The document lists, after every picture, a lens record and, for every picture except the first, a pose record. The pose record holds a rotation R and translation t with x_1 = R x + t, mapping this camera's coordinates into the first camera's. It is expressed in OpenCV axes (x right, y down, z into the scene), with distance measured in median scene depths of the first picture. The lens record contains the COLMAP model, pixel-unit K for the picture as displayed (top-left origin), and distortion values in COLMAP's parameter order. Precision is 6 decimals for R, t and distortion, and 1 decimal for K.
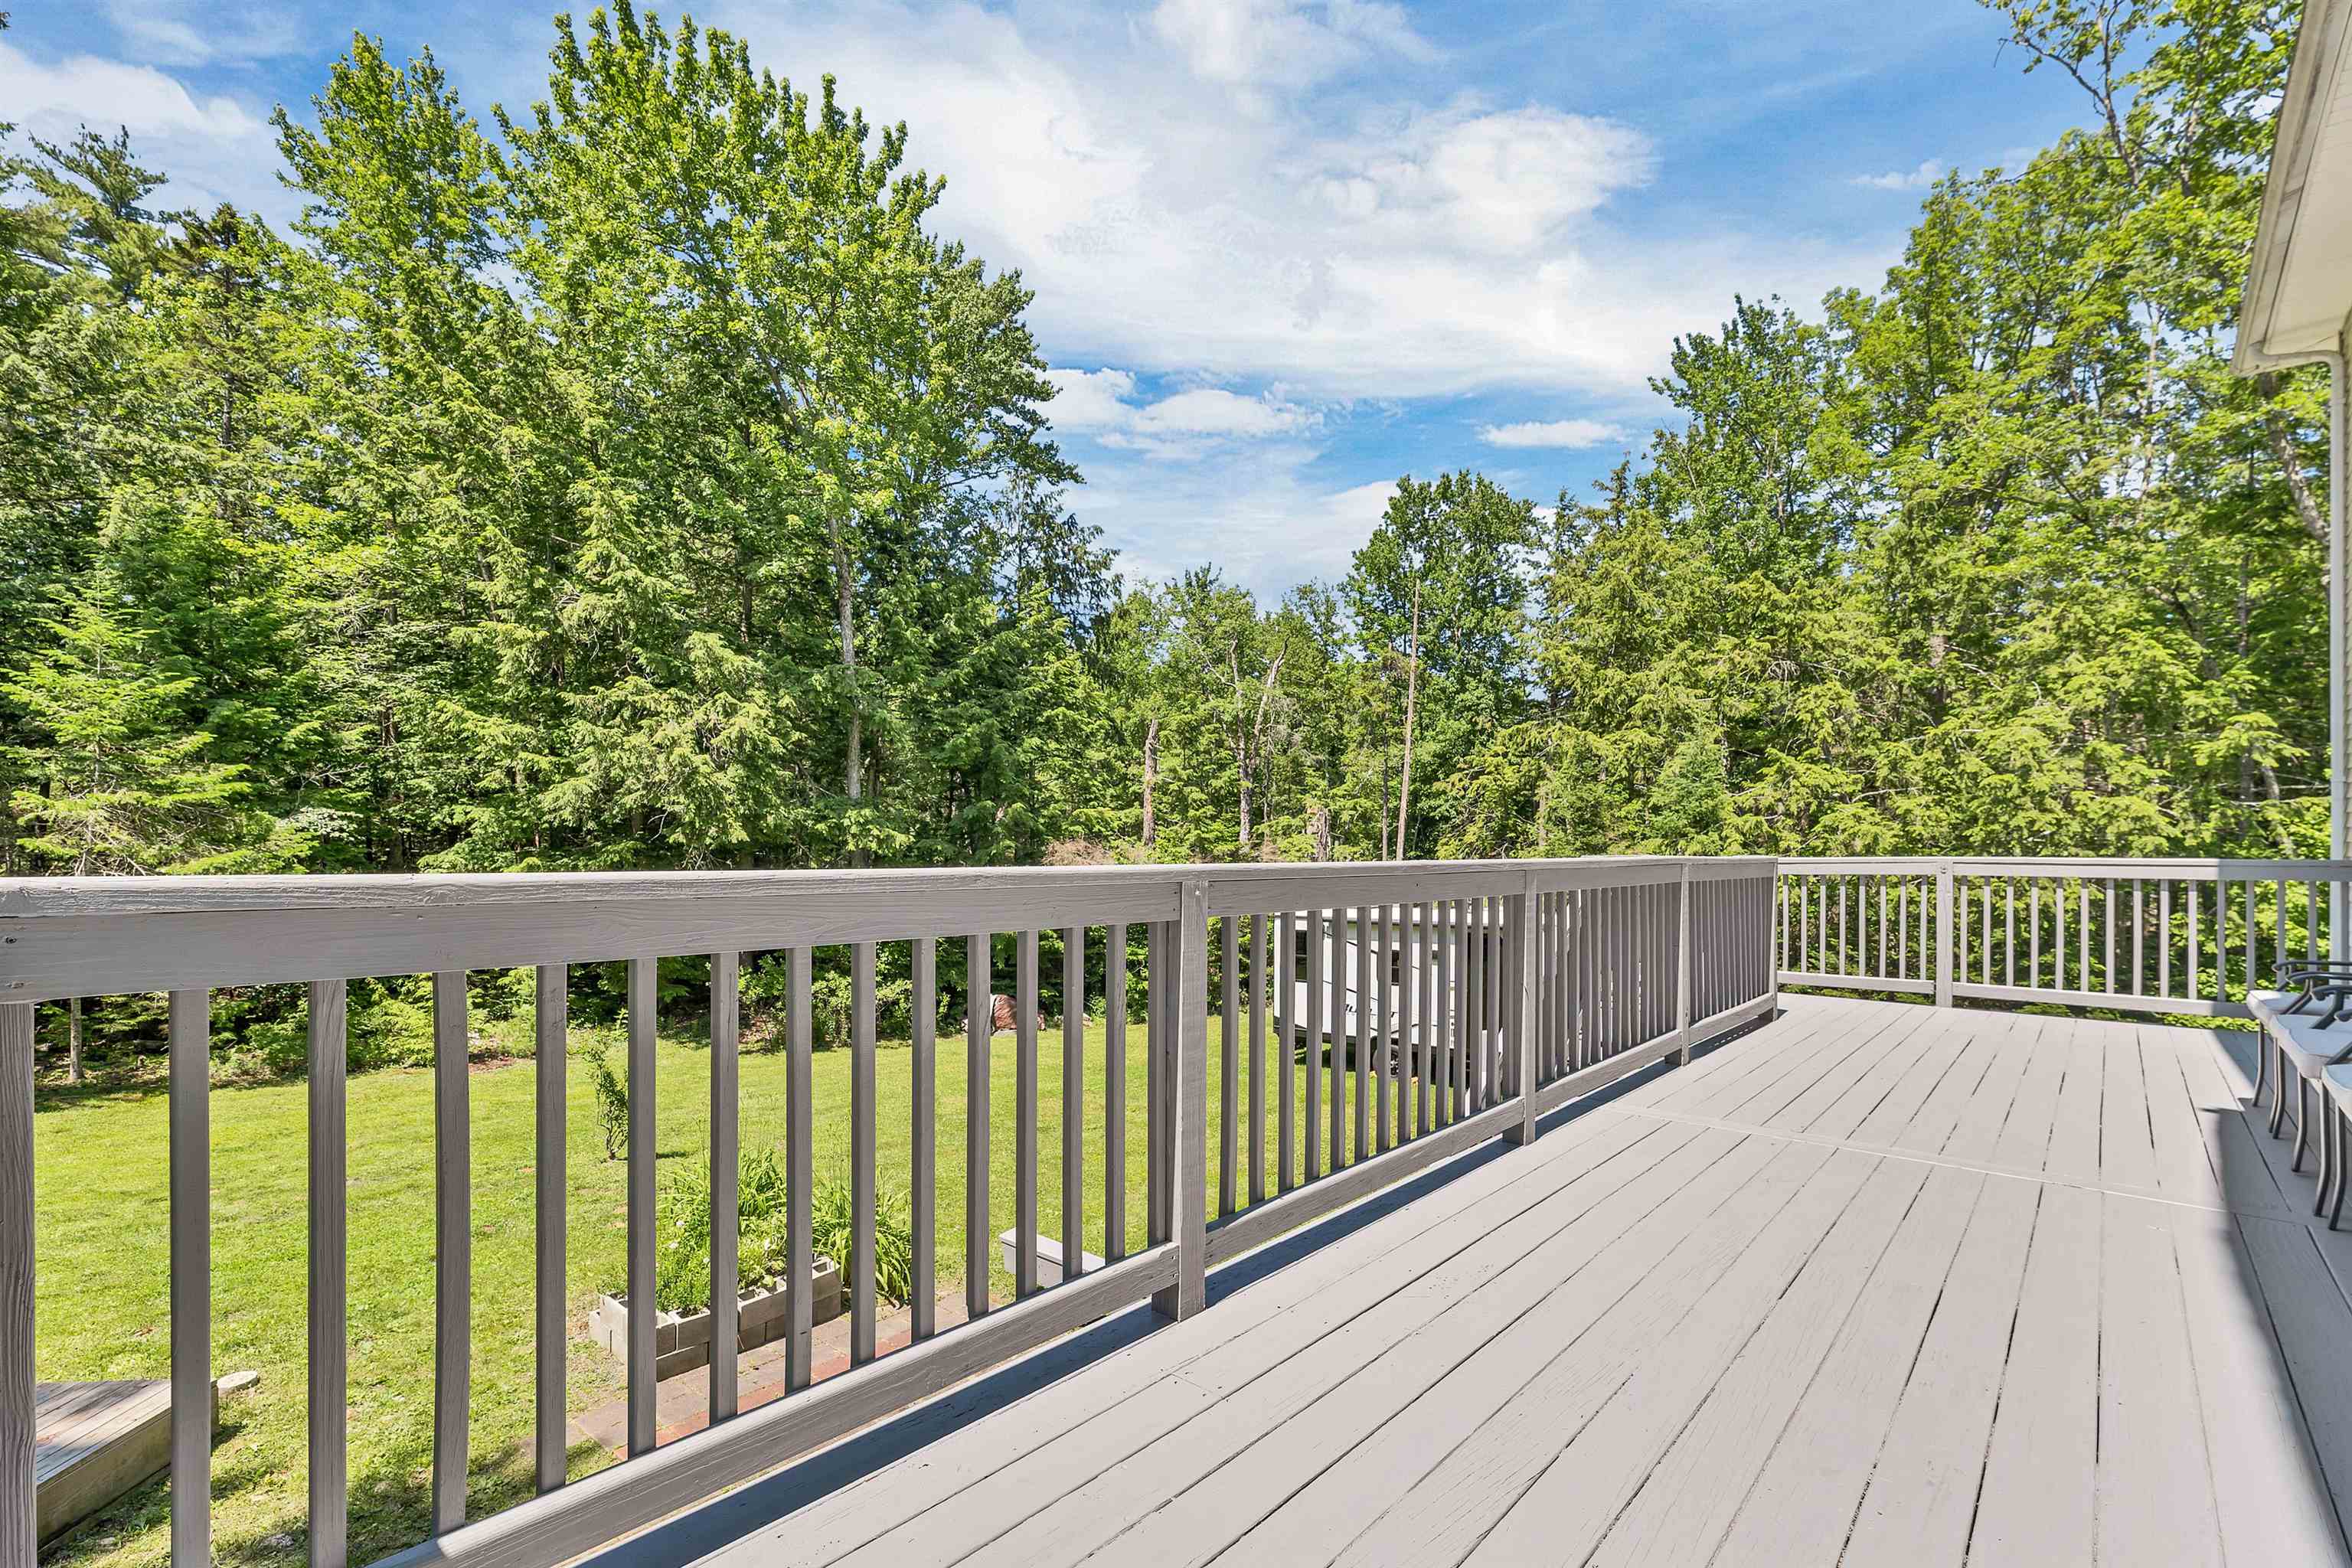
lens RADIAL K [[977.6, 0, 1120.9], [0, 977.6, 850.8], [0, 0, 1]] dist [-0.004629, 0.000569]
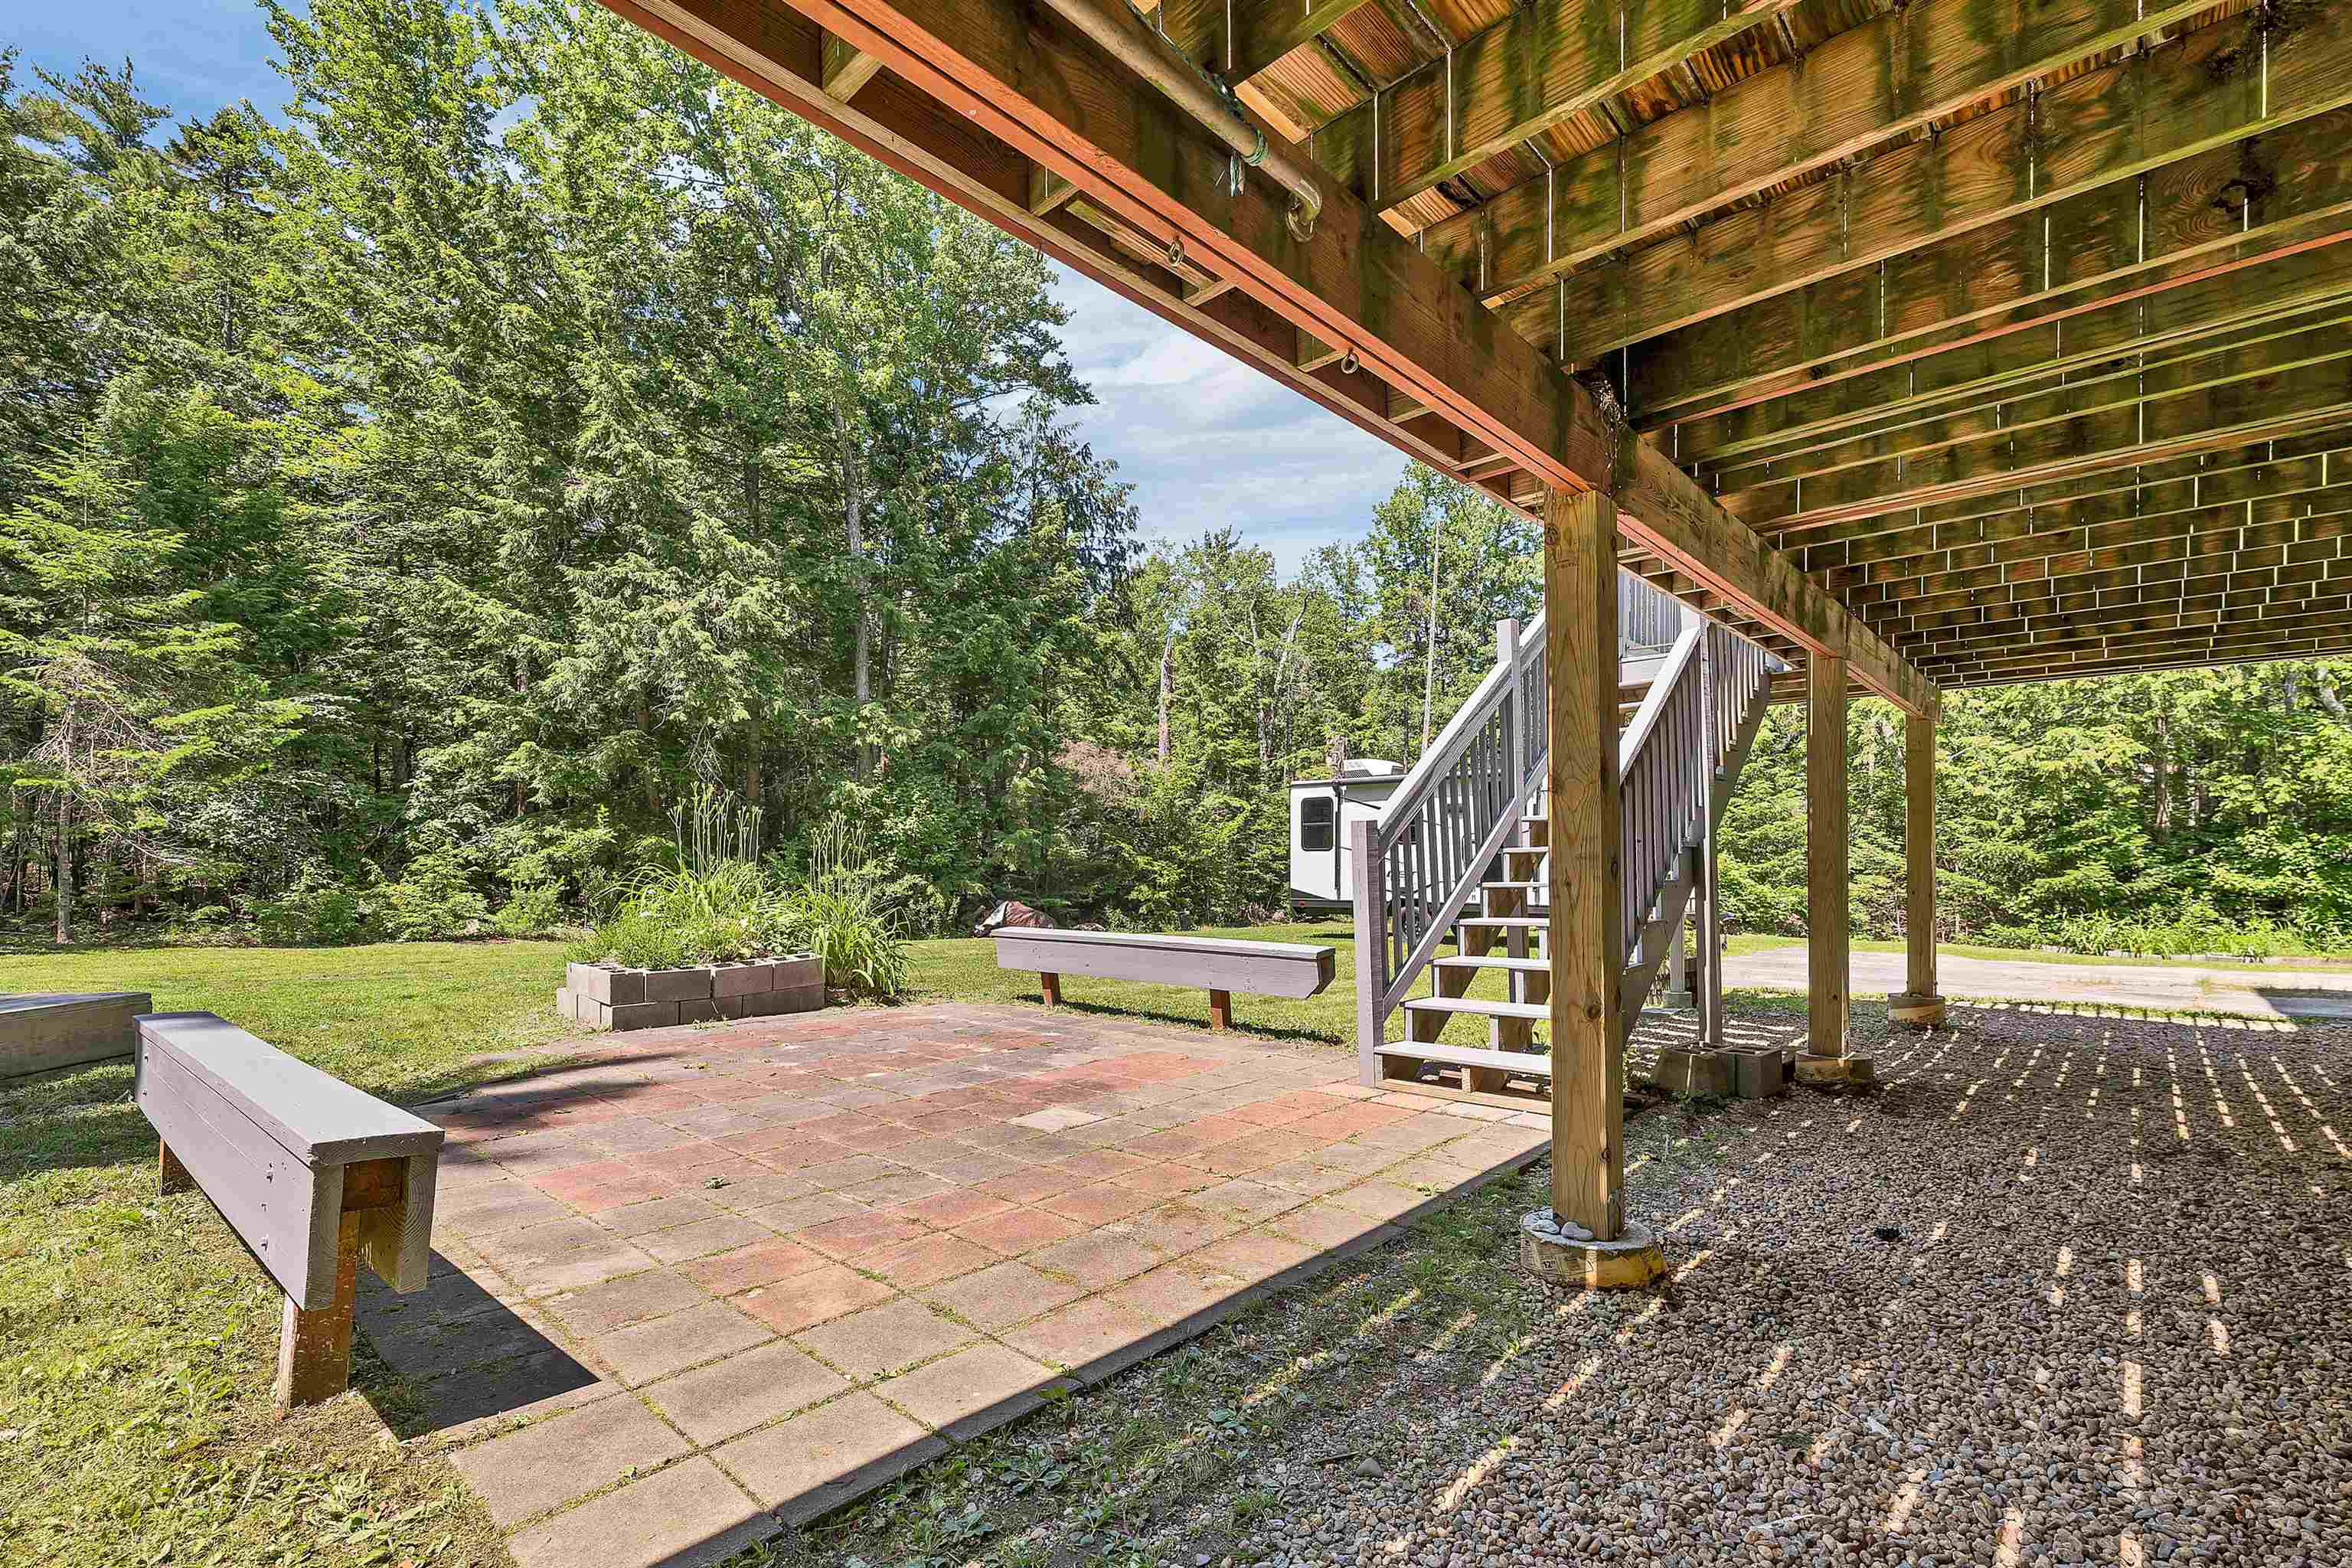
lens RADIAL K [[977.6, 0, 1139.1], [0, 977.6, 901.7], [0, 0, 1]] dist [-0.004629, 0.000569]
pose [[0.999970, -0.002672, -0.007213, 0.012566], [0.002679, 0.999996, 0.000890, 0.159910], [0.007211, -0.000909, 0.999974, 0.022783]]
